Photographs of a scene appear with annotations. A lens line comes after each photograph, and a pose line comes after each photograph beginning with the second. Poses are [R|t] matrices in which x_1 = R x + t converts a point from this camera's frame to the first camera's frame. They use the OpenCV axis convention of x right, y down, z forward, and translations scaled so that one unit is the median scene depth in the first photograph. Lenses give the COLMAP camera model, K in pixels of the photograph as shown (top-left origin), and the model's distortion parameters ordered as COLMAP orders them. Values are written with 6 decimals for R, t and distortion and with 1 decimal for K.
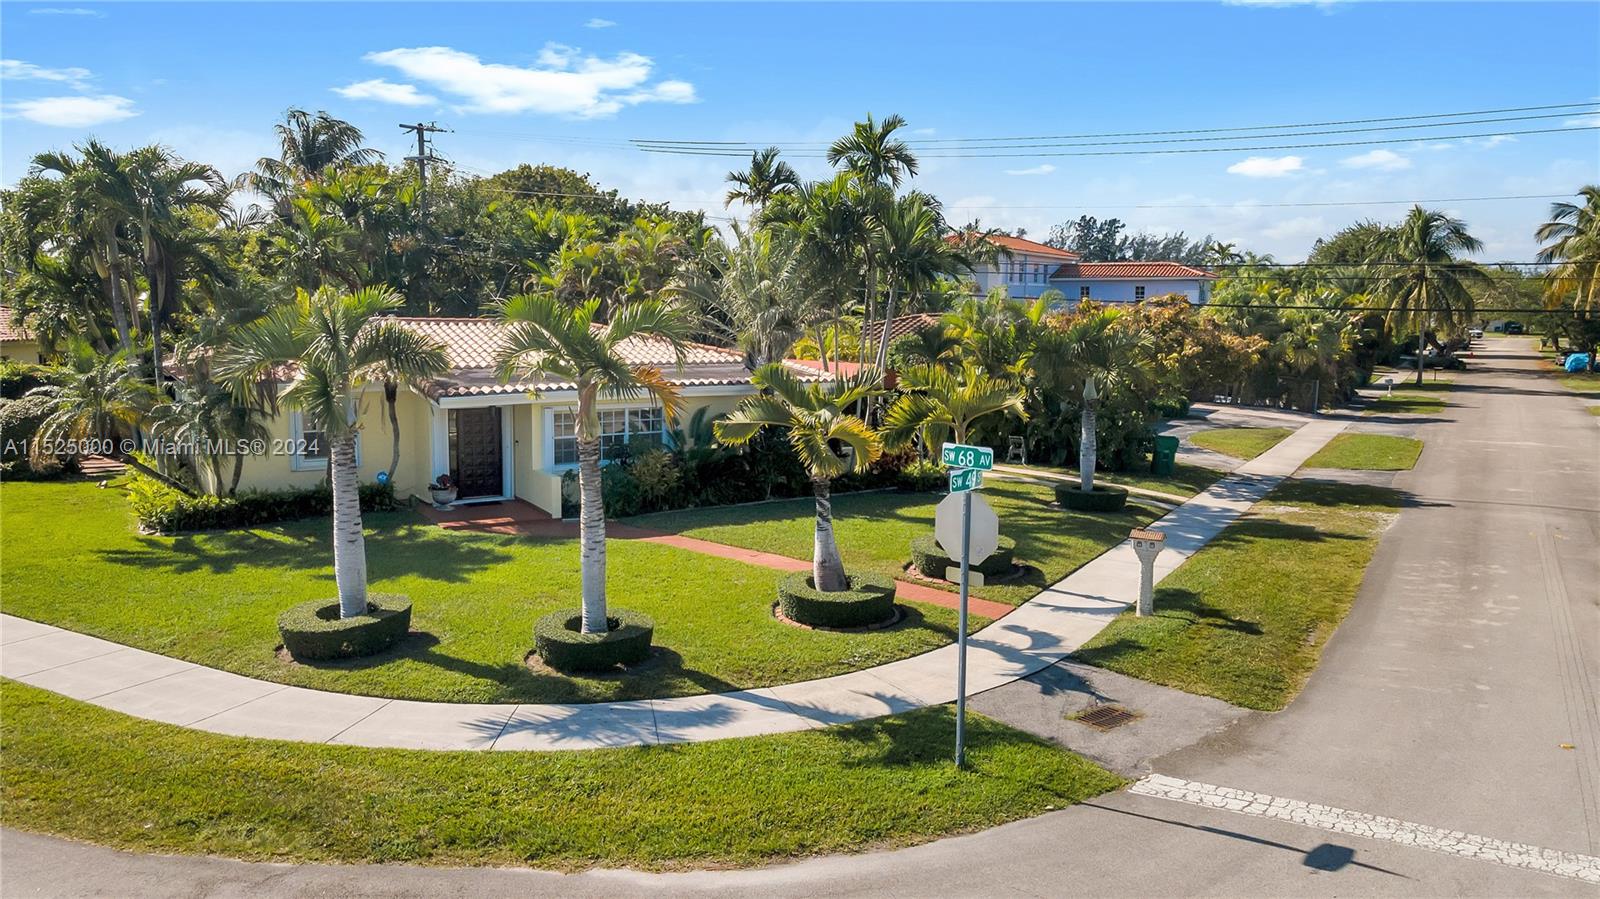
lens RADIAL K [[1171.4, 0, 800.0], [0, 1171.4, 449.5], [0, 0, 1]] dist [0.021452, 0.040891]
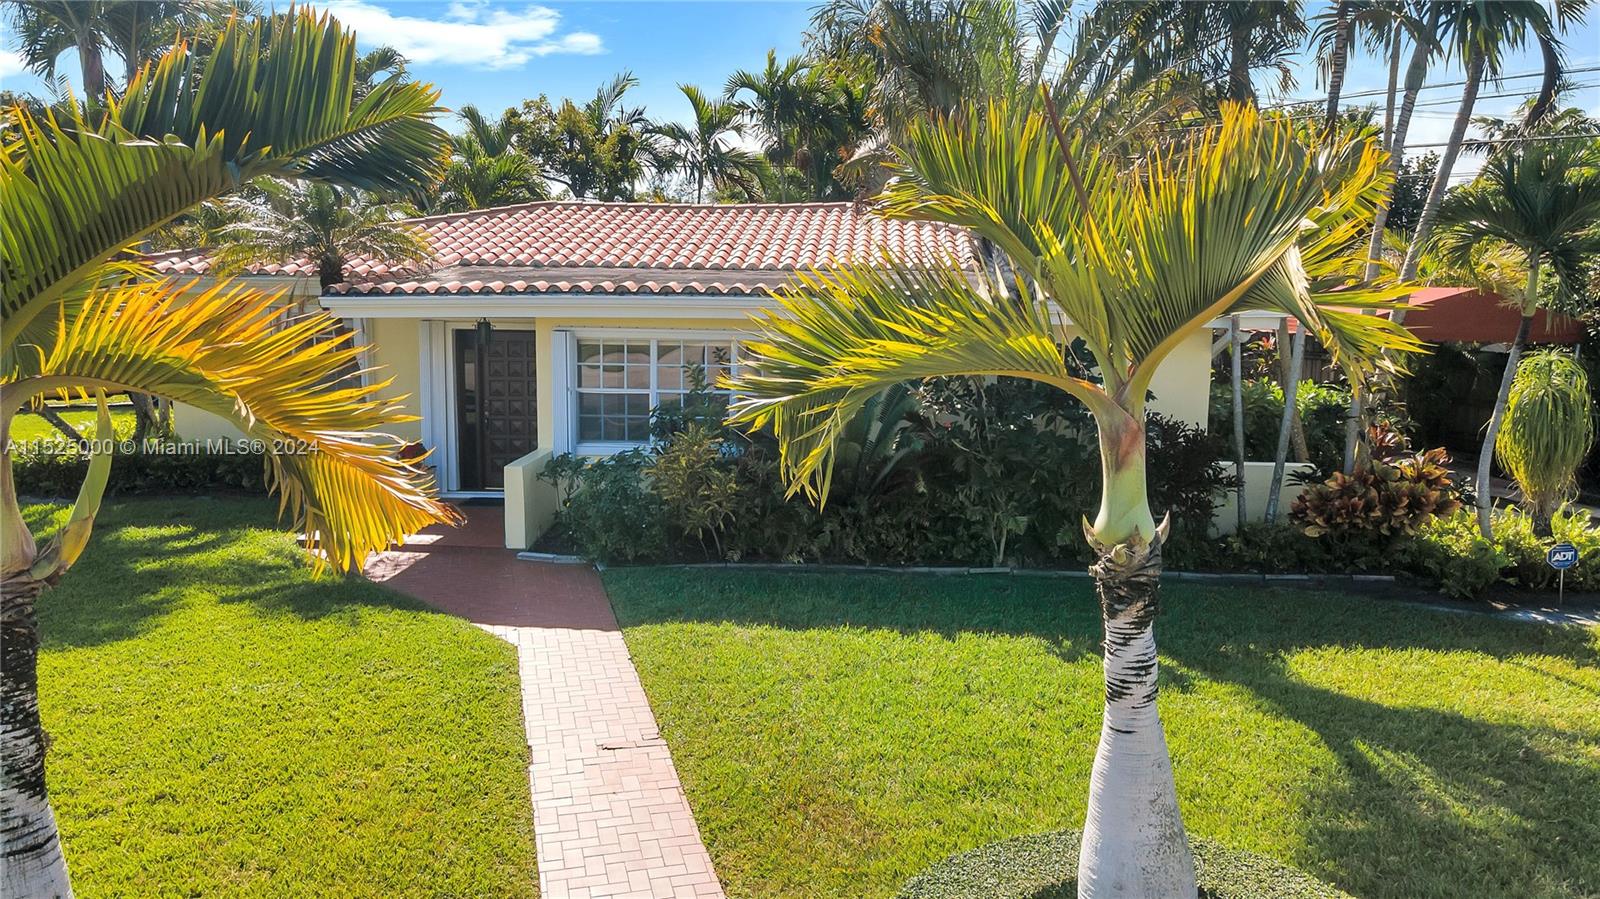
lens RADIAL K [[1176.0, 0, 795.2], [0, 1176.0, 428.6], [0, 0, 1]] dist [0.000228, 0.051874]
pose [[0.805422, 0.074104, -0.588051, 0.234990], [-0.075930, 0.996879, 0.021625, -0.015561], [0.587818, 0.027233, 0.808535, 0.878245]]
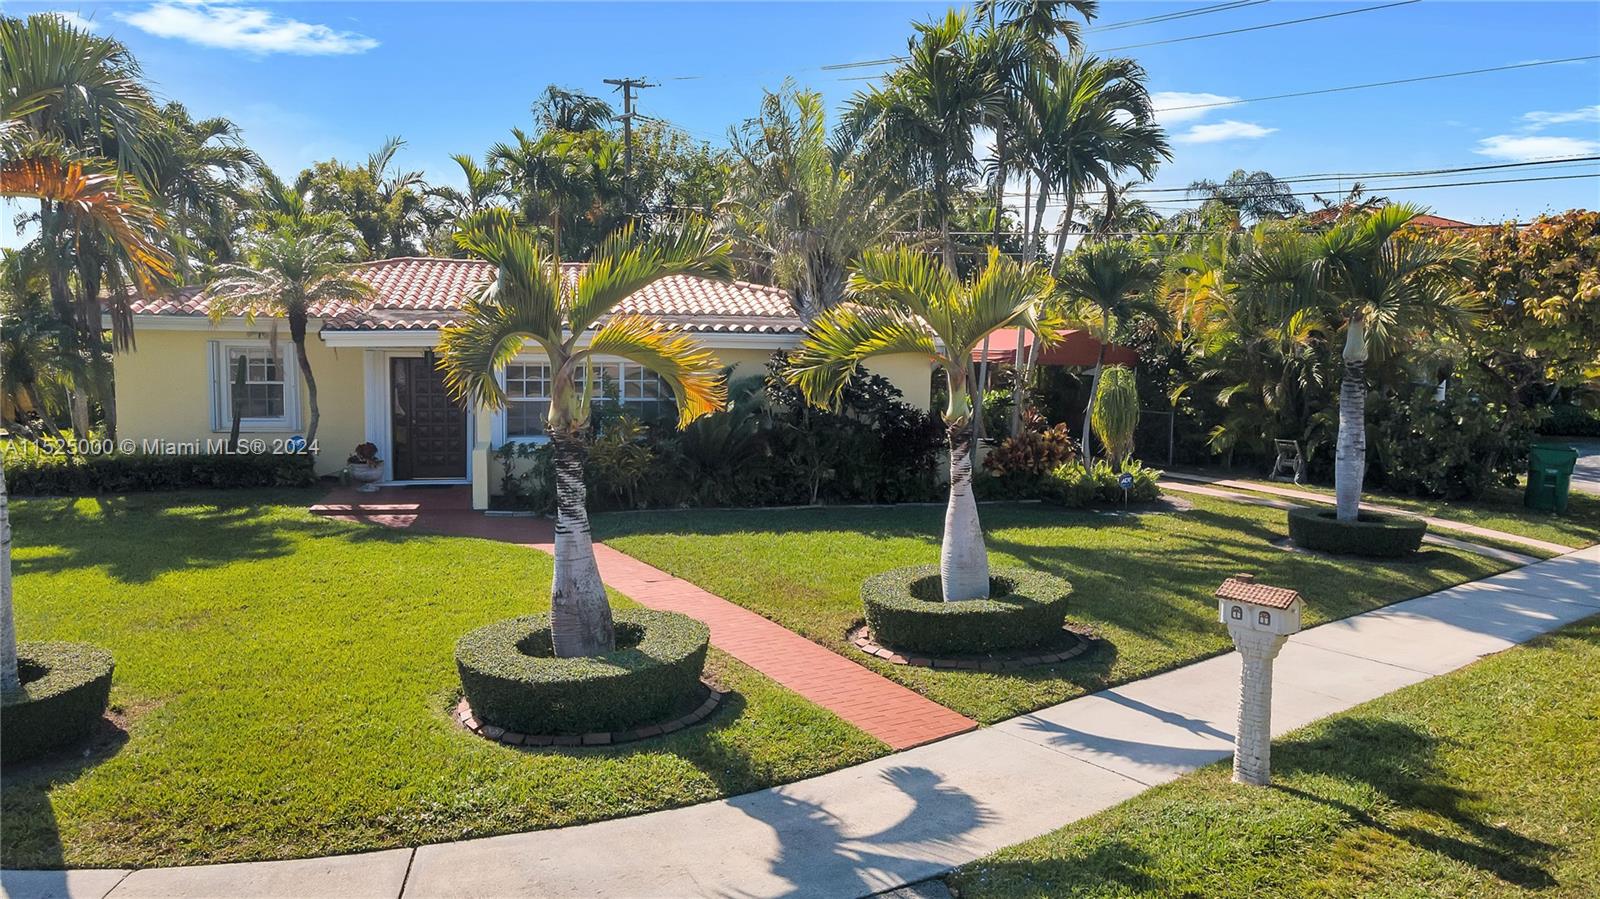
lens RADIAL K [[1171.4, 0, 800.0], [0, 1171.4, 449.5], [0, 0, 1]] dist [0.021452, 0.040891]
pose [[0.939995, 0.038502, -0.339008, 0.277196], [-0.047775, 0.998677, -0.019046, 0.035834], [0.337826, 0.034099, 0.940591, 0.530780]]
